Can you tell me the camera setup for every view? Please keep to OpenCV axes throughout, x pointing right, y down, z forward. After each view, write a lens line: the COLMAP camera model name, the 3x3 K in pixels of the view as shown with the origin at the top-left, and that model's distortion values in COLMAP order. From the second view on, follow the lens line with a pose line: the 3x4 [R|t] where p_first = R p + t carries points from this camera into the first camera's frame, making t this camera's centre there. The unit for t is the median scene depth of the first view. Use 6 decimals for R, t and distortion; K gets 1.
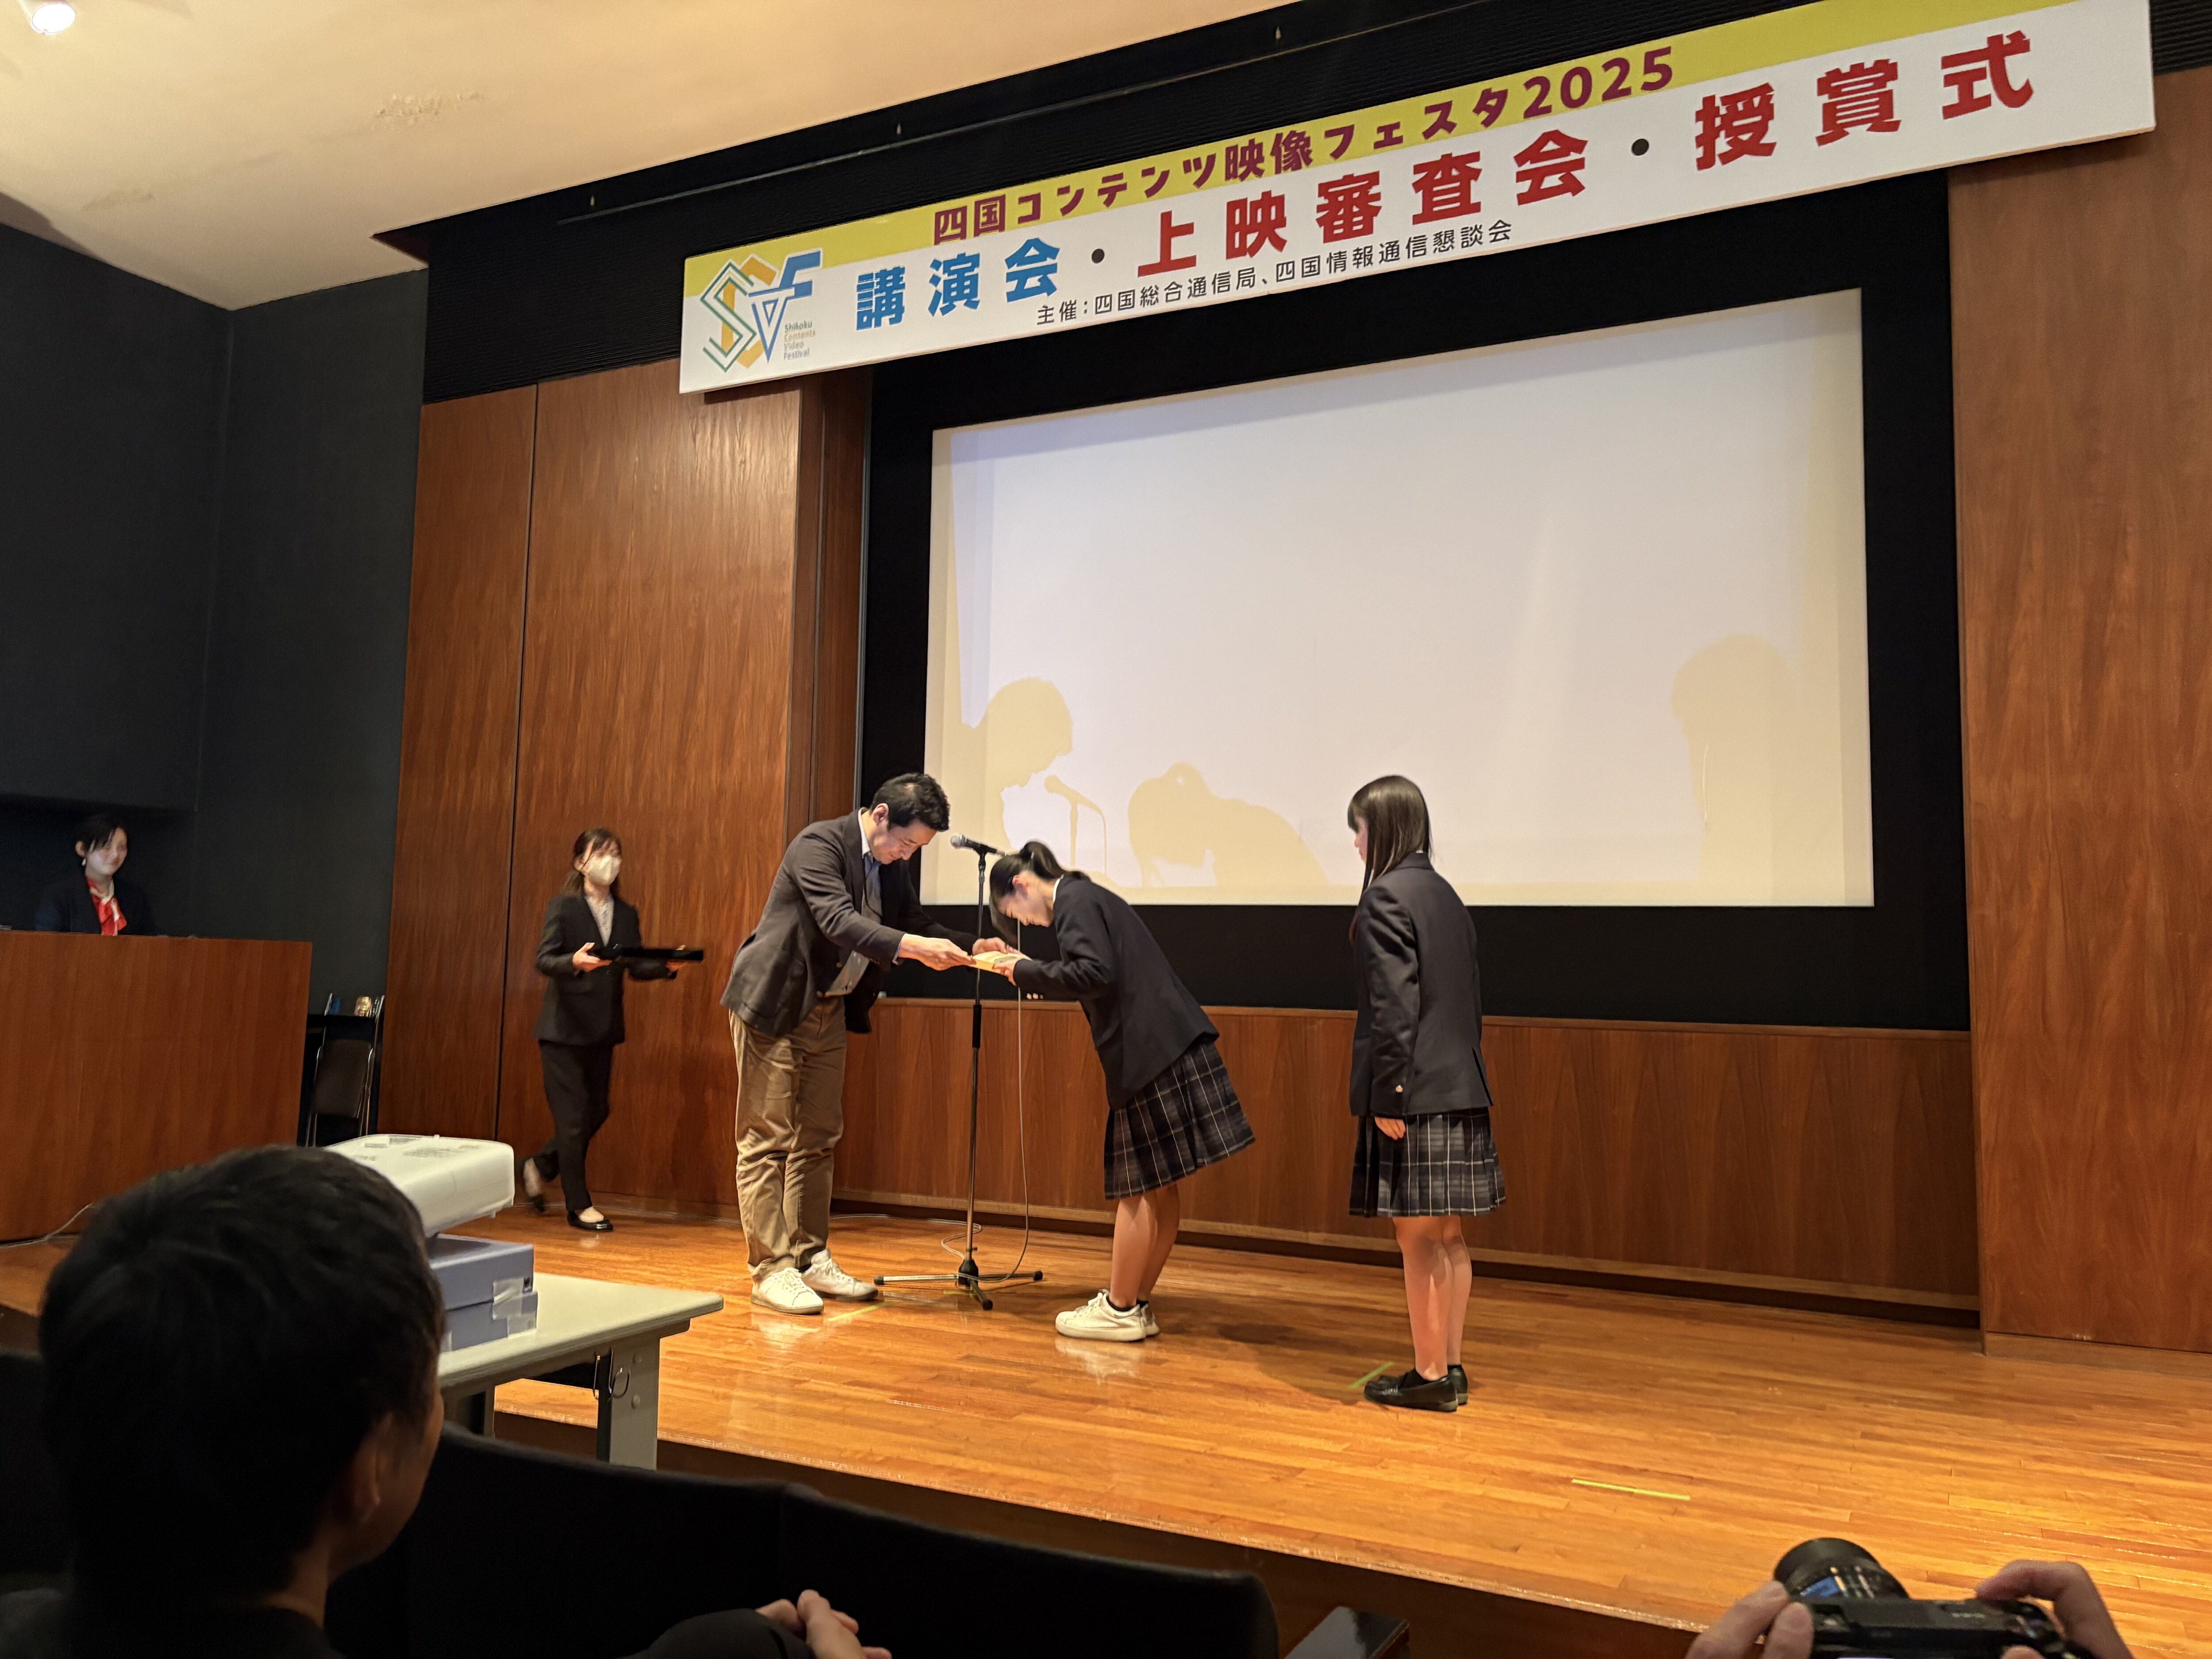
lens RADIAL K [[1691.3, 0, 1109.4], [0, 1691.3, 819.1], [0, 0, 1]] dist [0.040567, -0.027990]
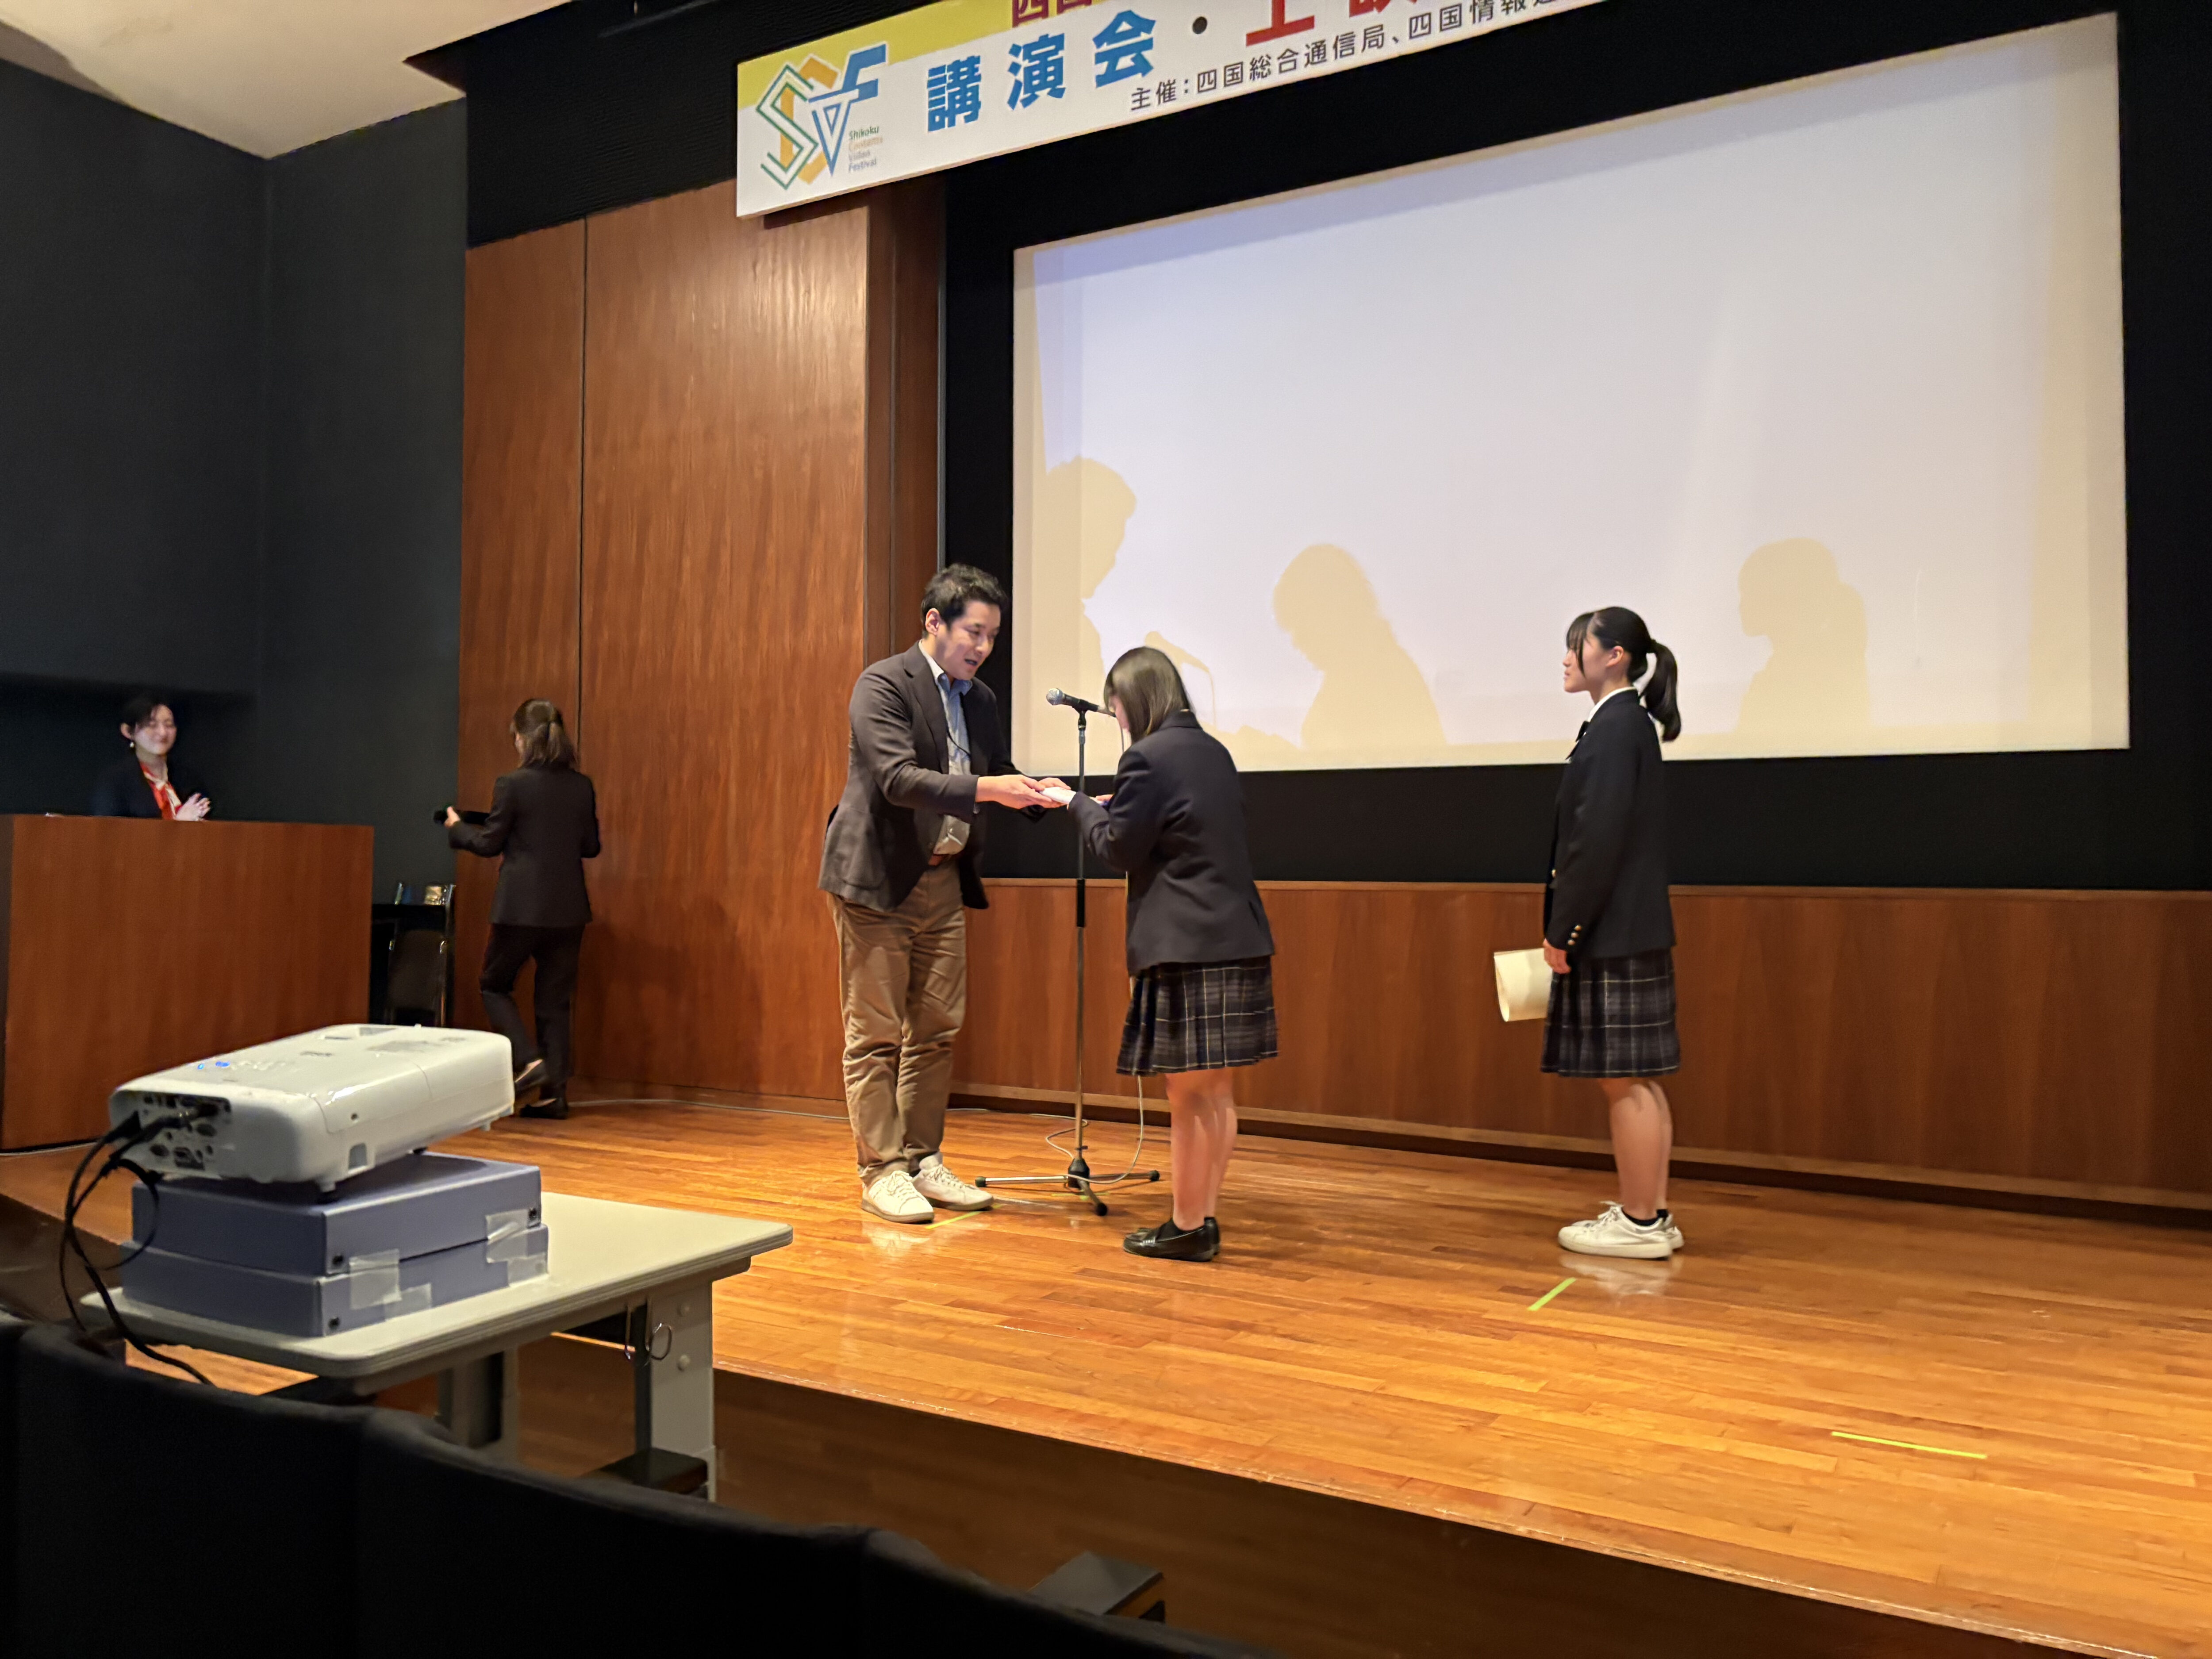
lens RADIAL K [[1691.3, 0, 1089.1], [0, 1691.3, 825.3], [0, 0, 1]] dist [0.040567, -0.027990]
pose [[0.997936, -0.015910, -0.062212, -0.017863], [0.020051, 0.997583, 0.066528, 0.021693], [0.061003, -0.067638, 0.995843, 0.111029]]
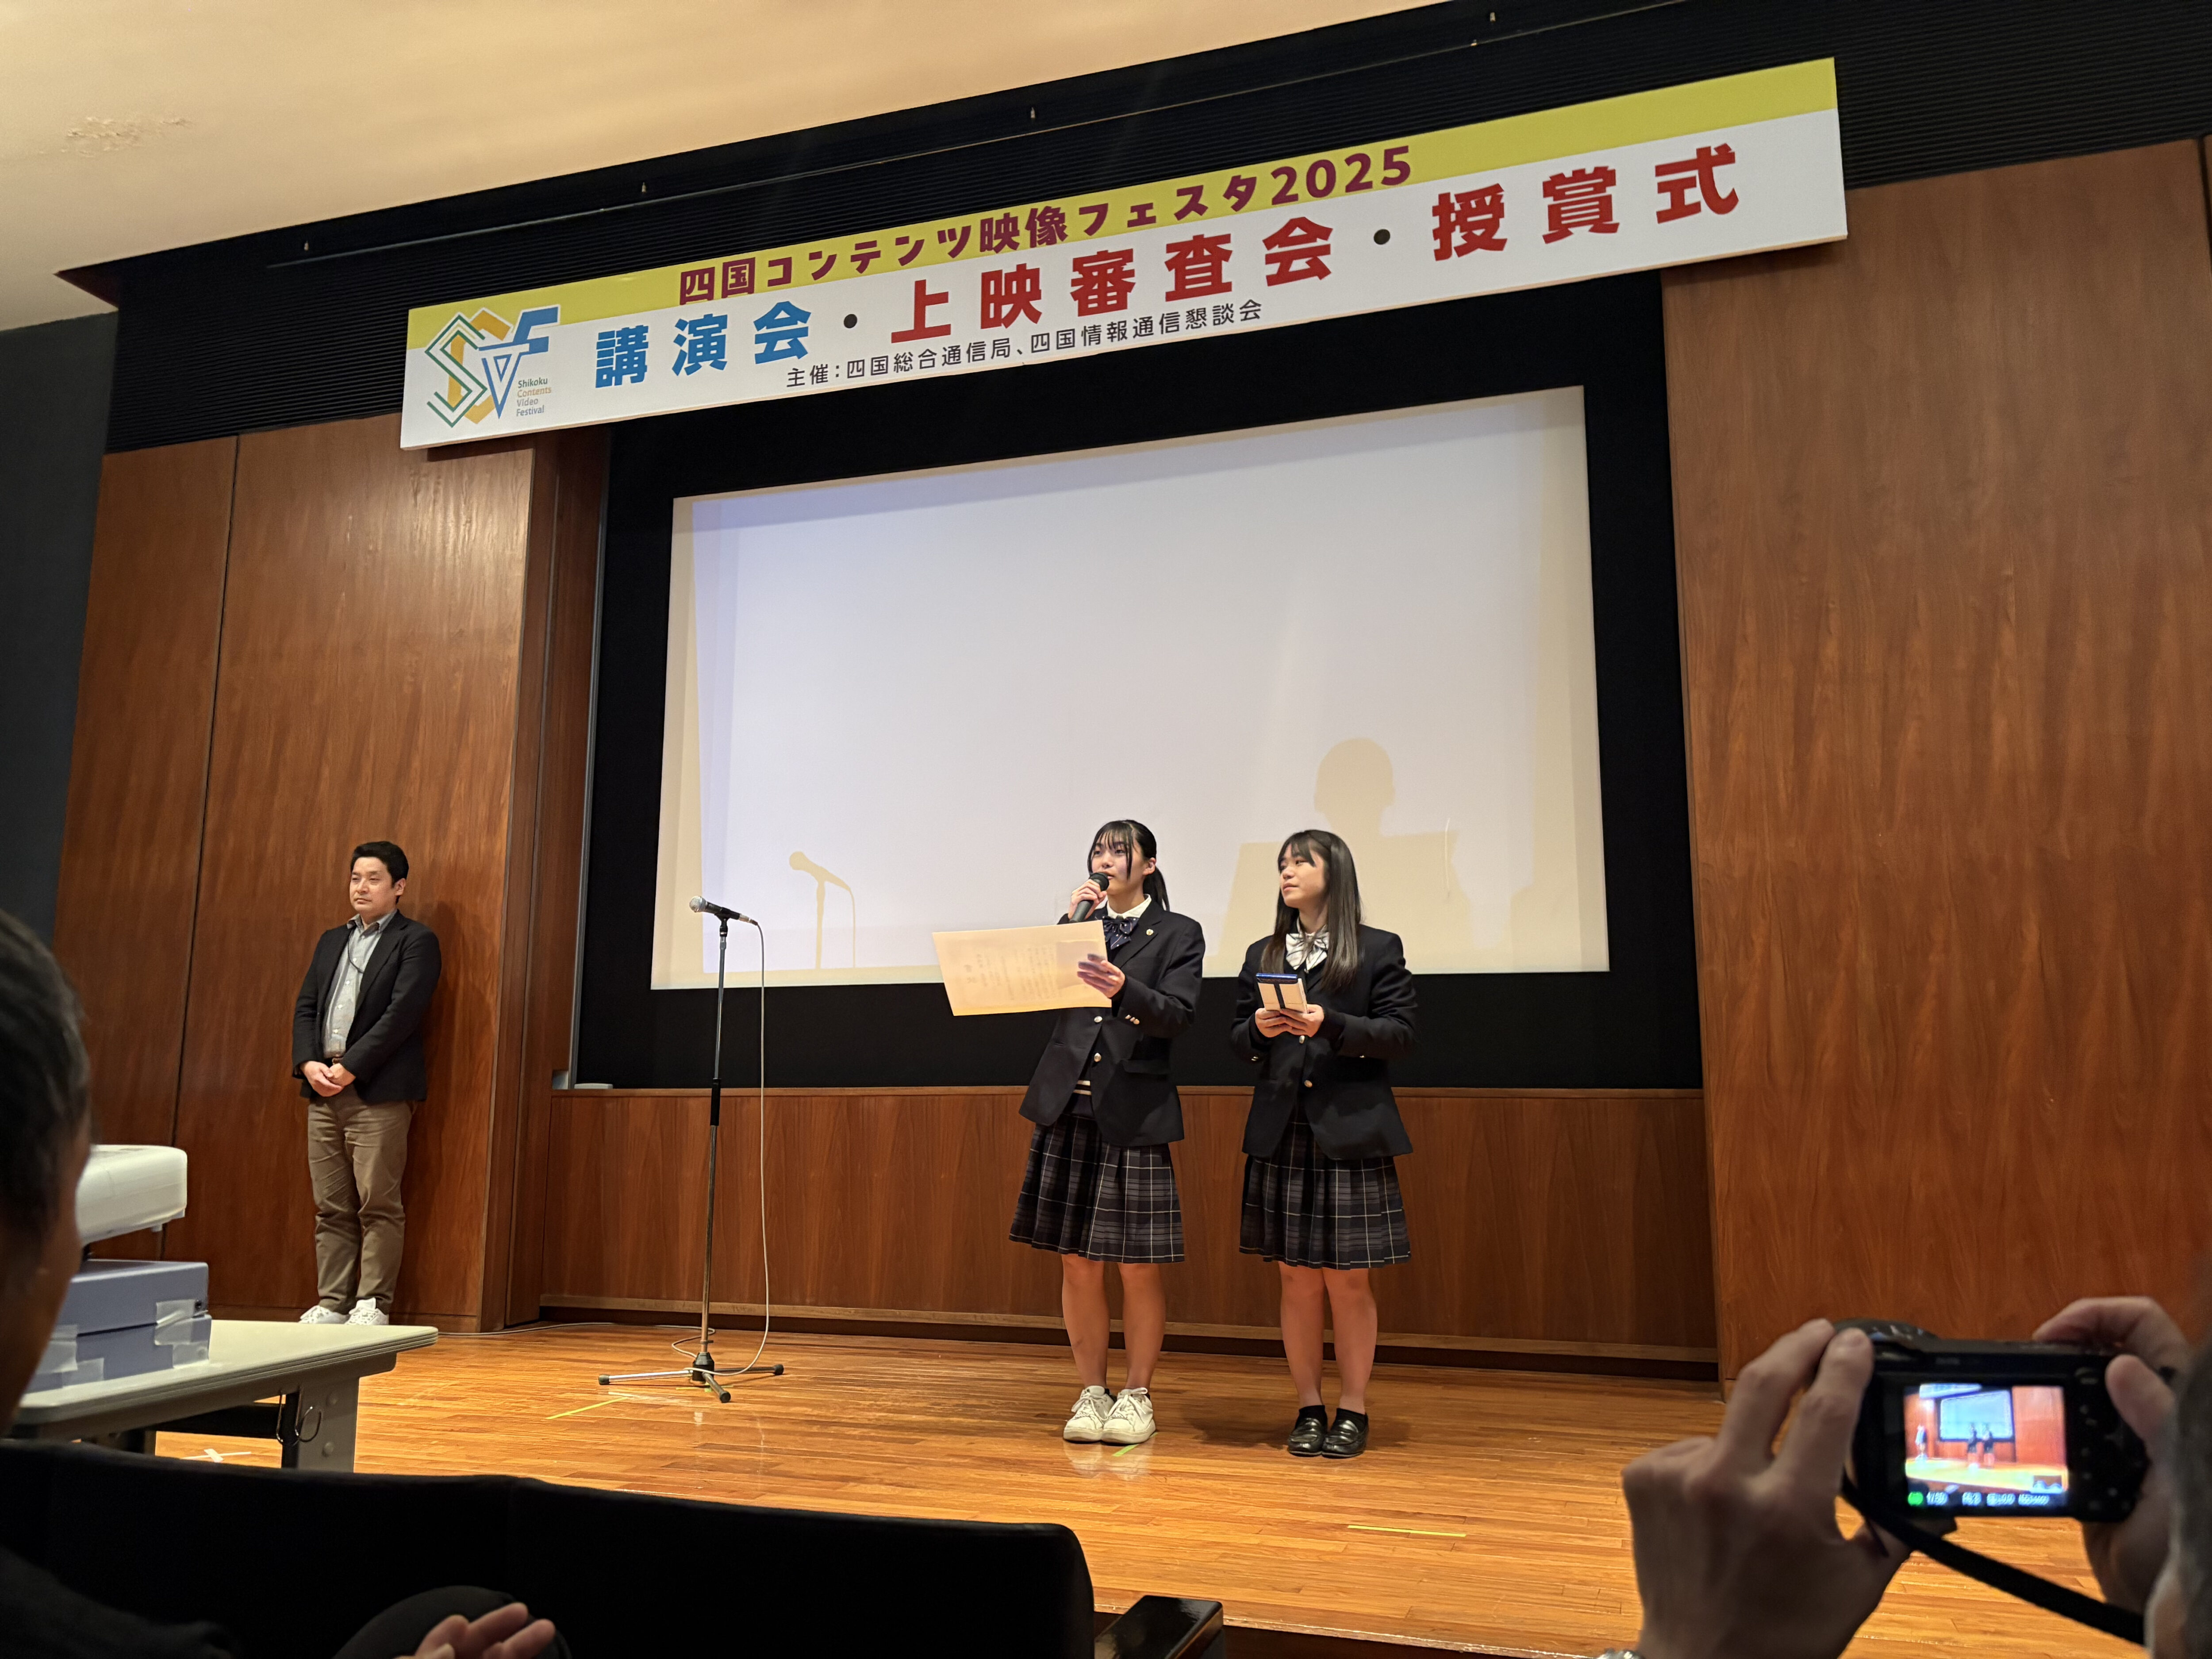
lens RADIAL K [[1691.3, 0, 1096.8], [0, 1691.3, 843.3], [0, 0, 1]] dist [0.040567, -0.027990]
pose [[0.988999, 0.008818, 0.147658, -0.009424], [0.000628, 0.997962, -0.063804, 0.039101], [-0.147919, 0.063195, 0.986978, 0.027058]]
